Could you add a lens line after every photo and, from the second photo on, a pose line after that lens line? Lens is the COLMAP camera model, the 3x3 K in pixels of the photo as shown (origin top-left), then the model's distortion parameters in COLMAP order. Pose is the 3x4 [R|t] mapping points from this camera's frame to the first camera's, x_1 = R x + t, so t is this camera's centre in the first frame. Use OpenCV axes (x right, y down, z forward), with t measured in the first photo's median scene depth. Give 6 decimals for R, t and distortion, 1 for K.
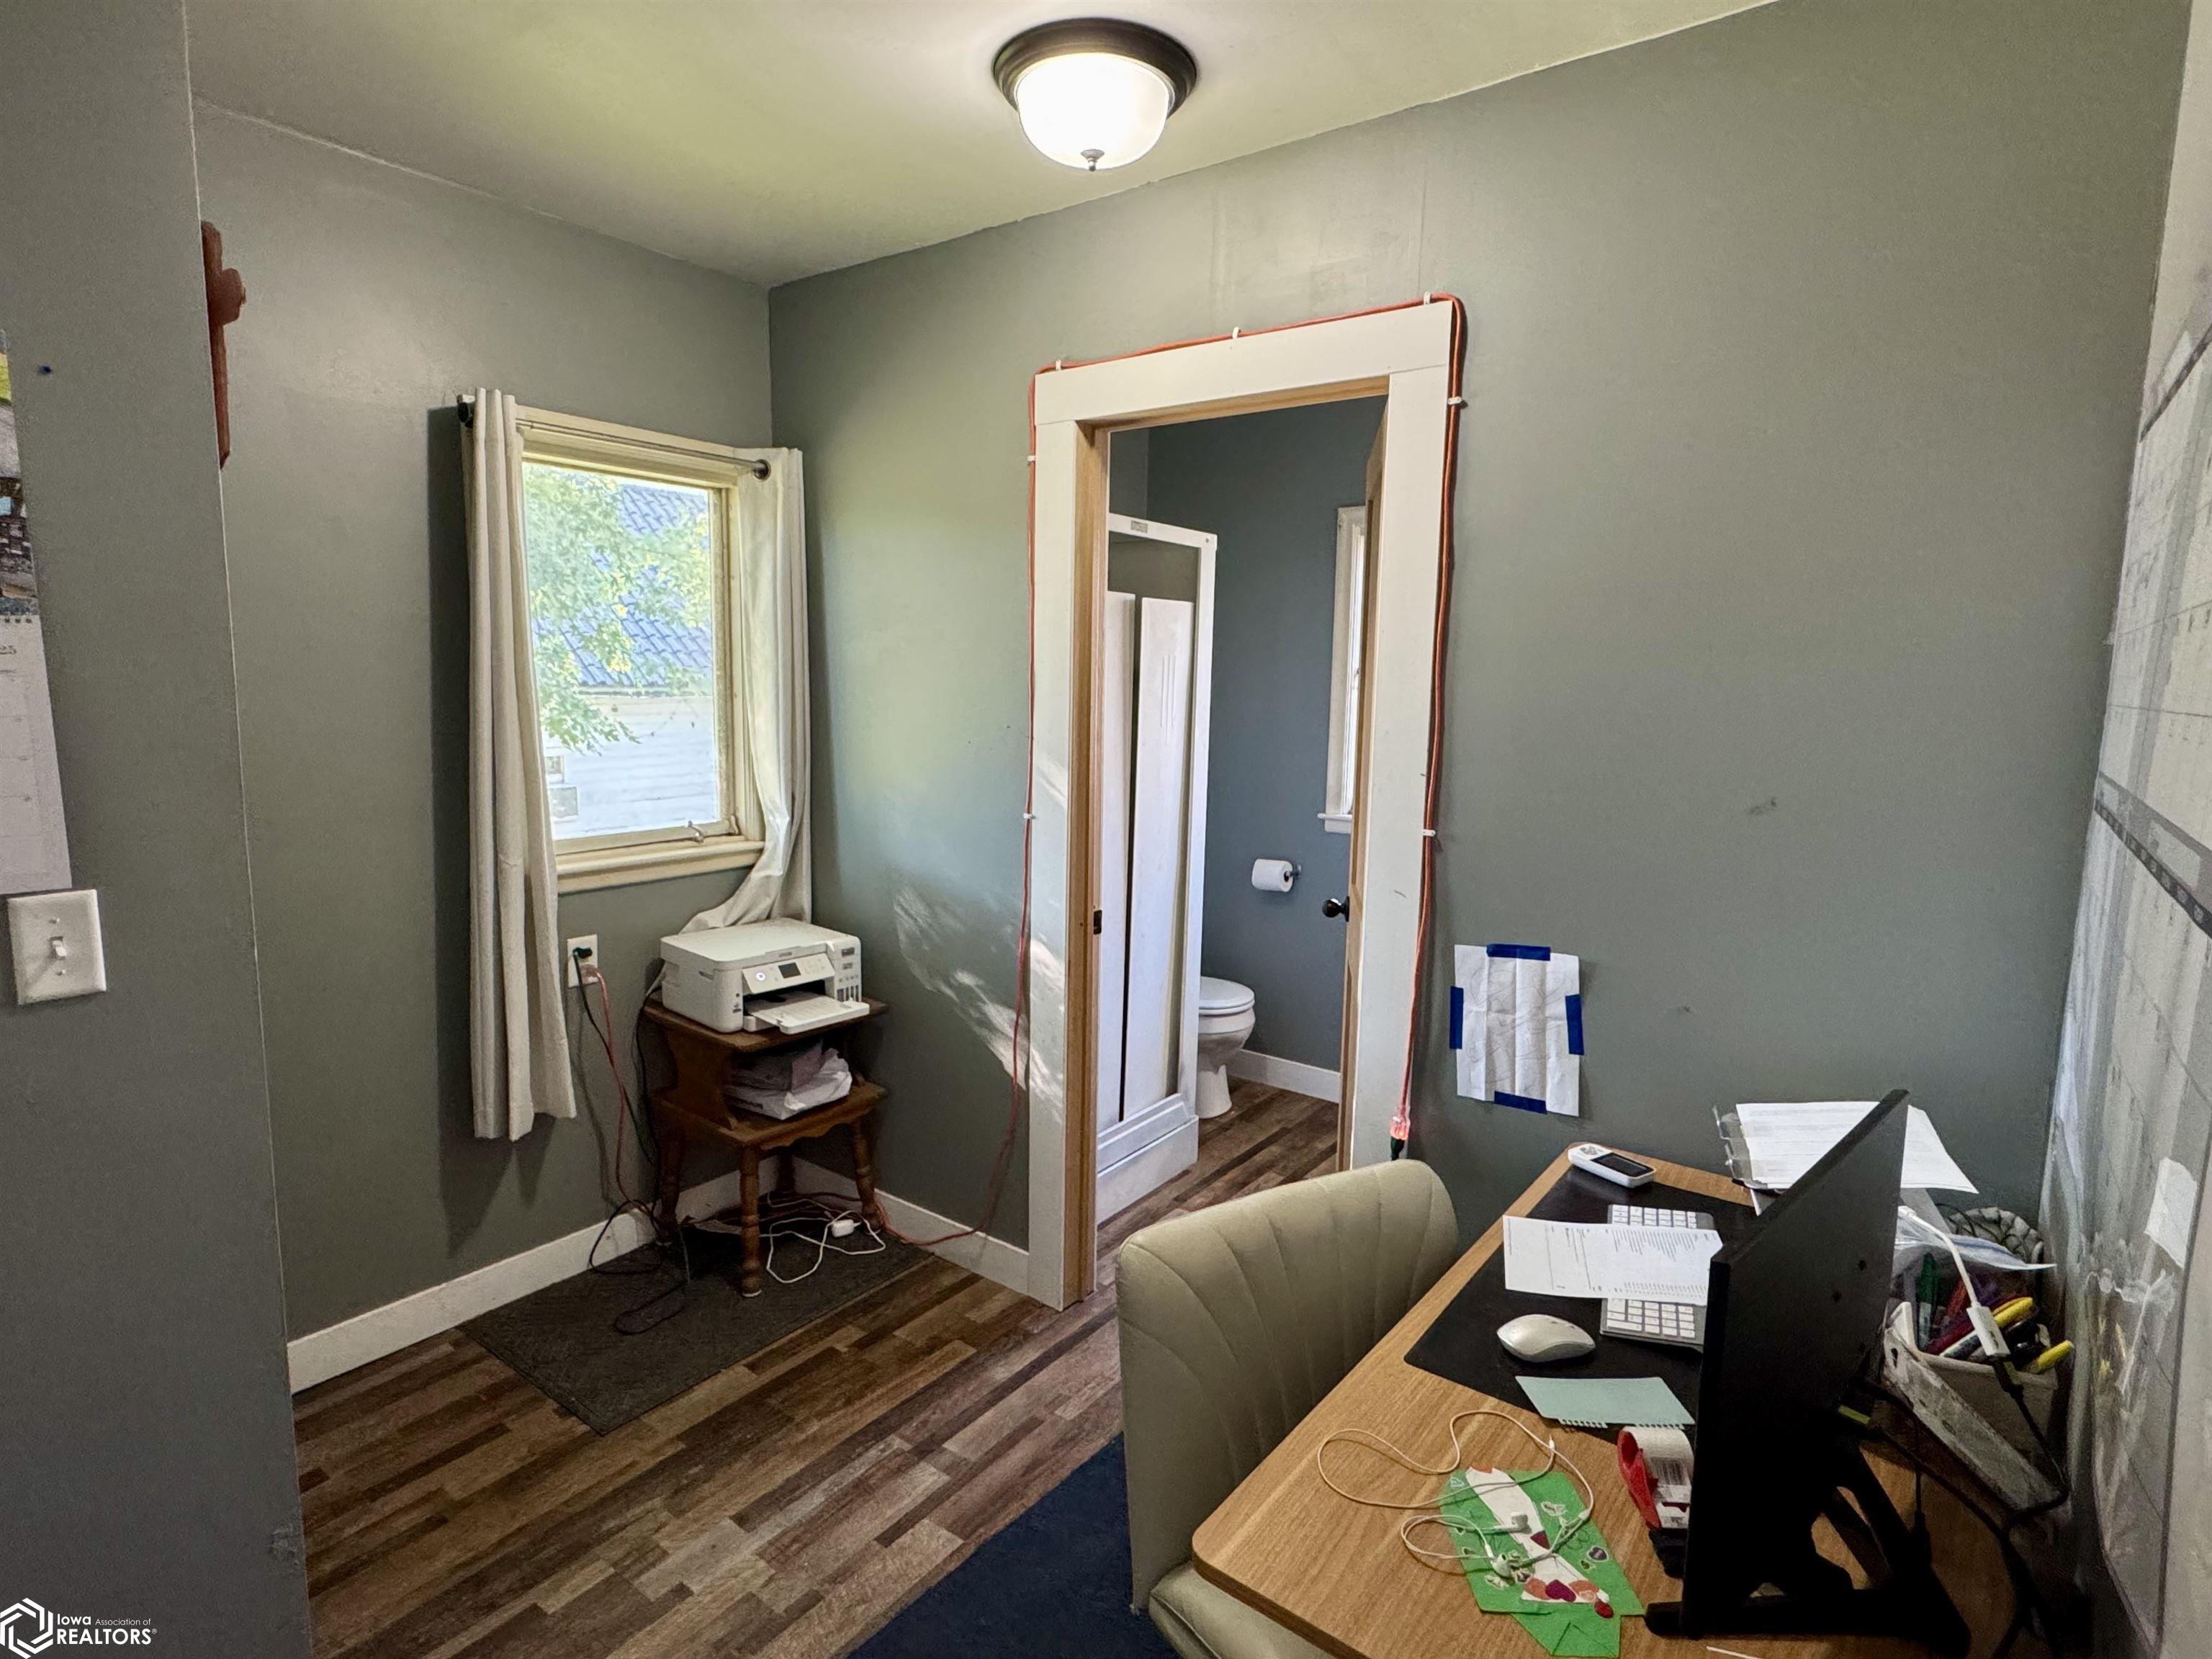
lens RADIAL K [[1142.5, 0, 1098.8], [0, 1142.5, 819.8], [0, 0, 1]] dist [-0.001260, -0.000476]
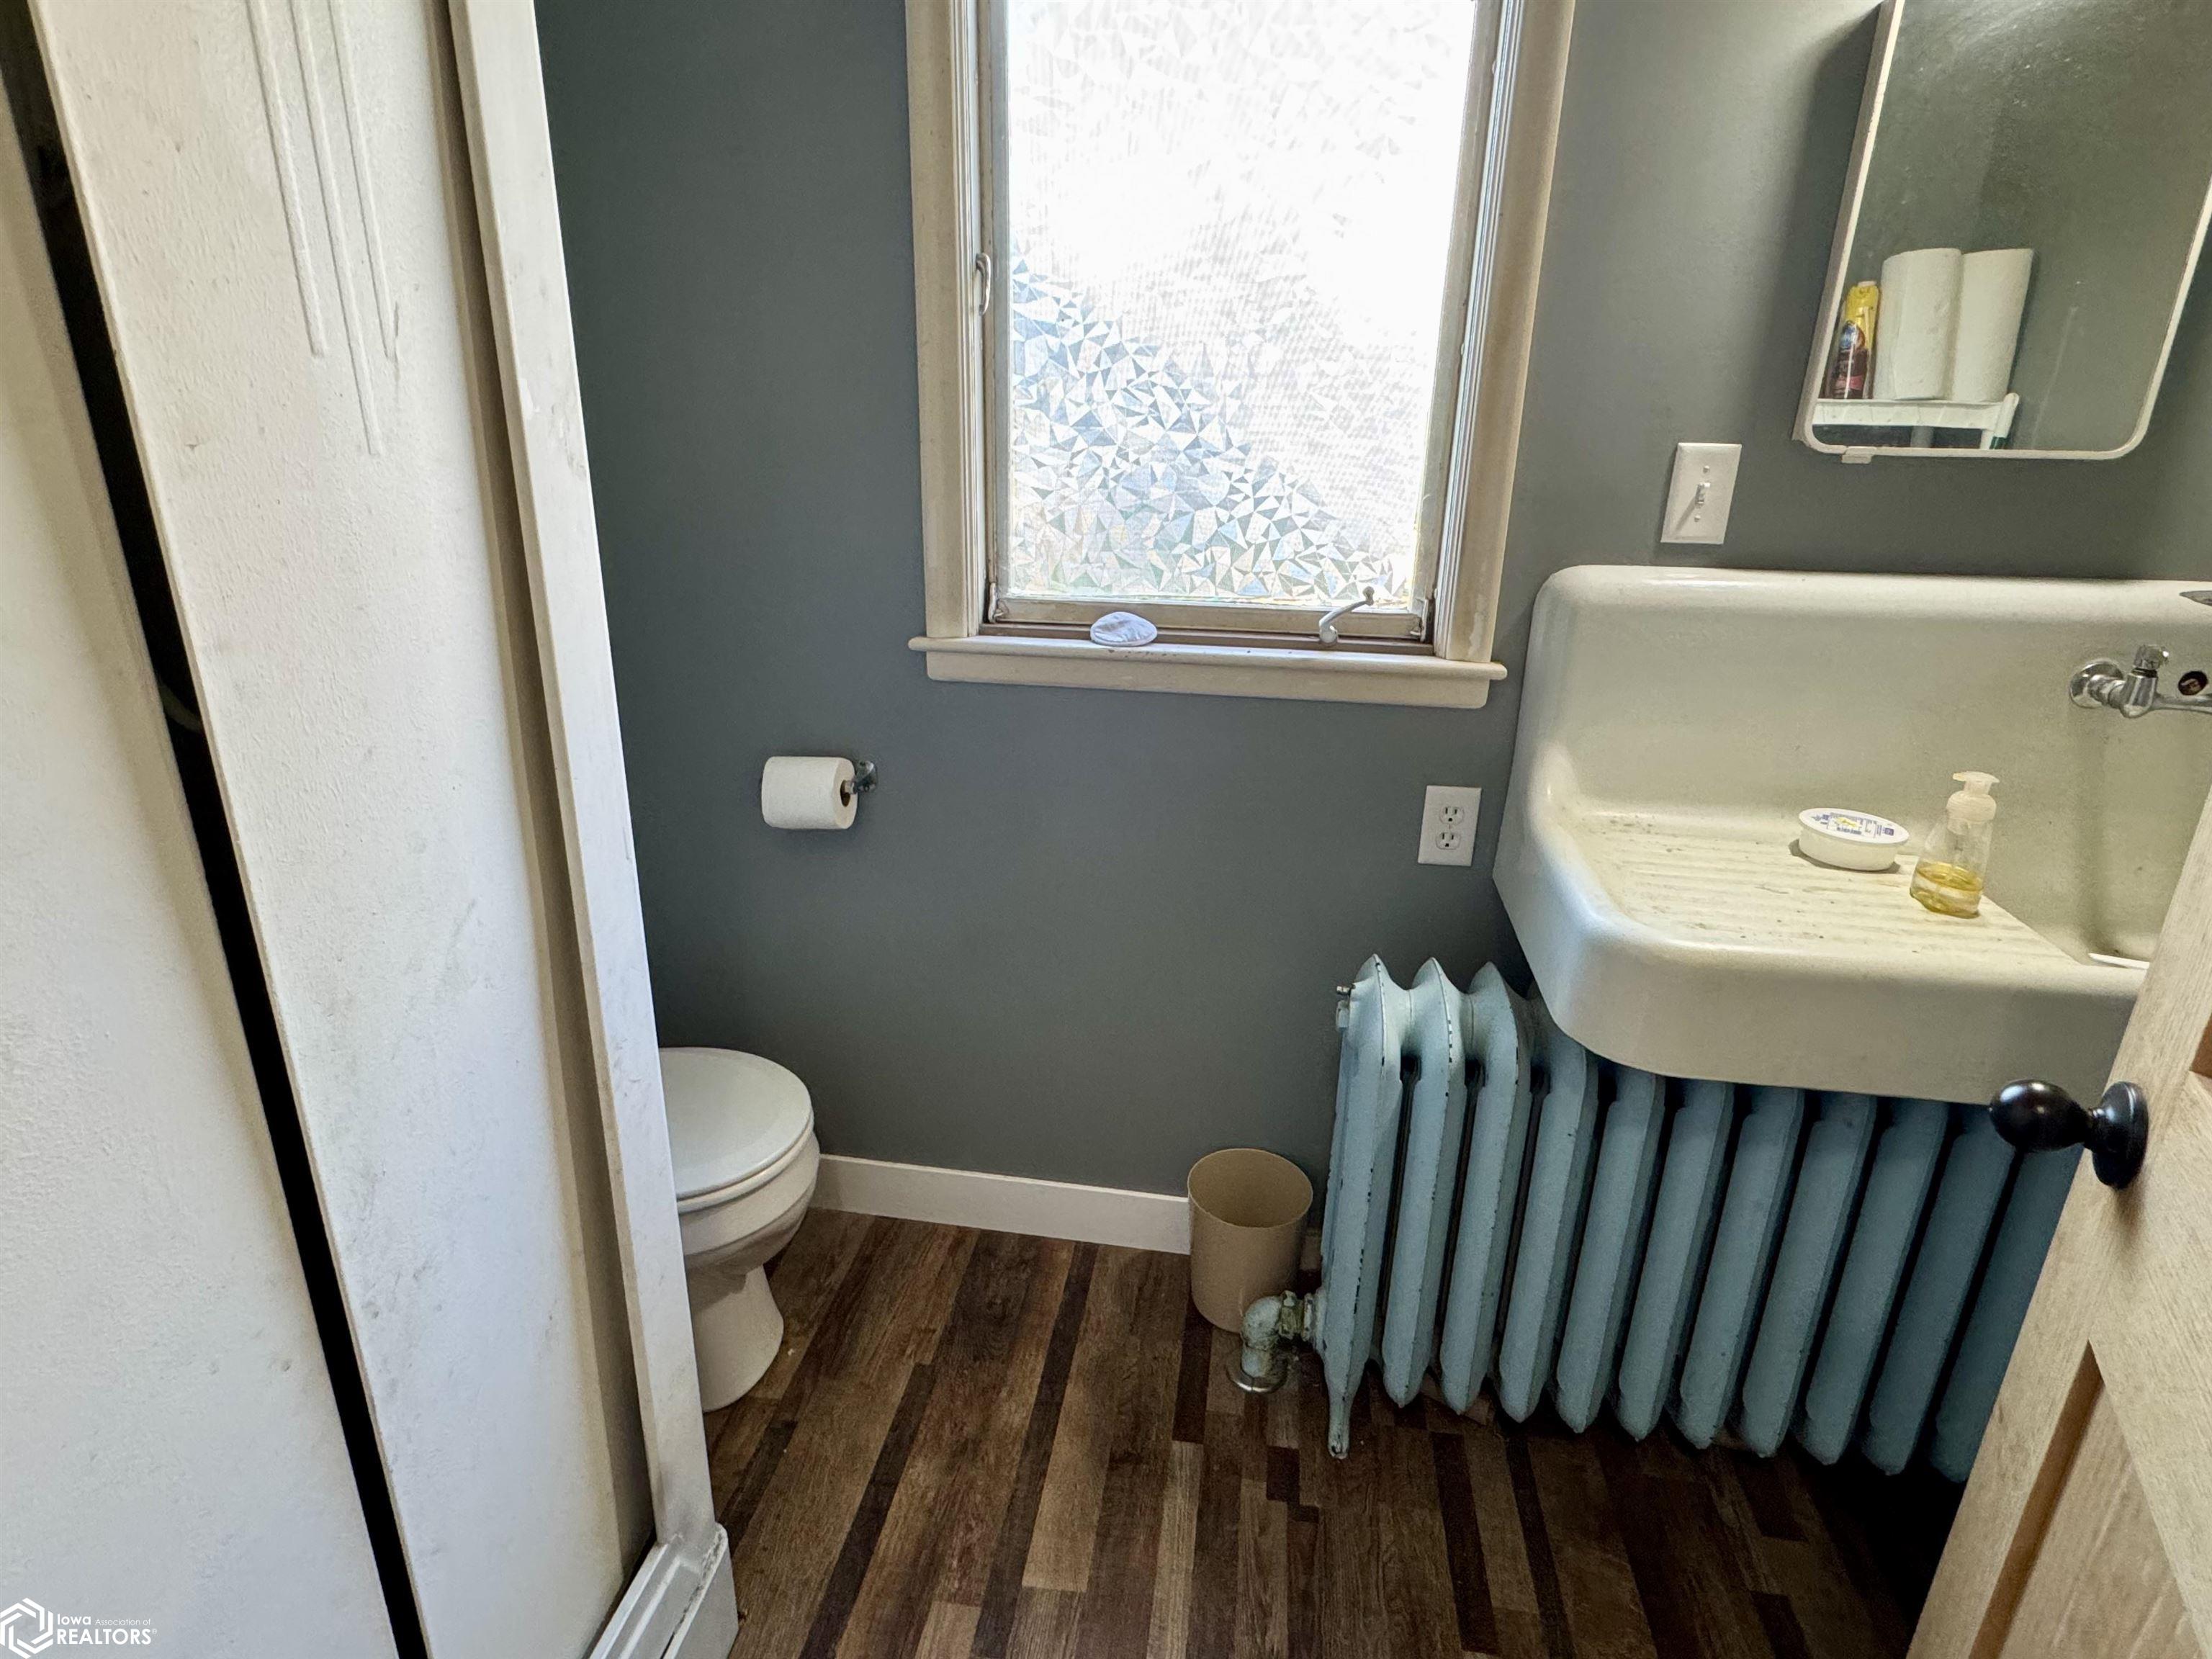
lens RADIAL K [[1142.5, 0, 1098.8], [0, 1142.5, 819.8], [0, 0, 1]] dist [-0.001260, -0.000476]
pose [[0.880657, -0.159457, 0.446112, 0.059715], [0.060446, 0.971777, 0.228024, -0.031692], [-0.469882, -0.173845, 0.865441, 0.609408]]
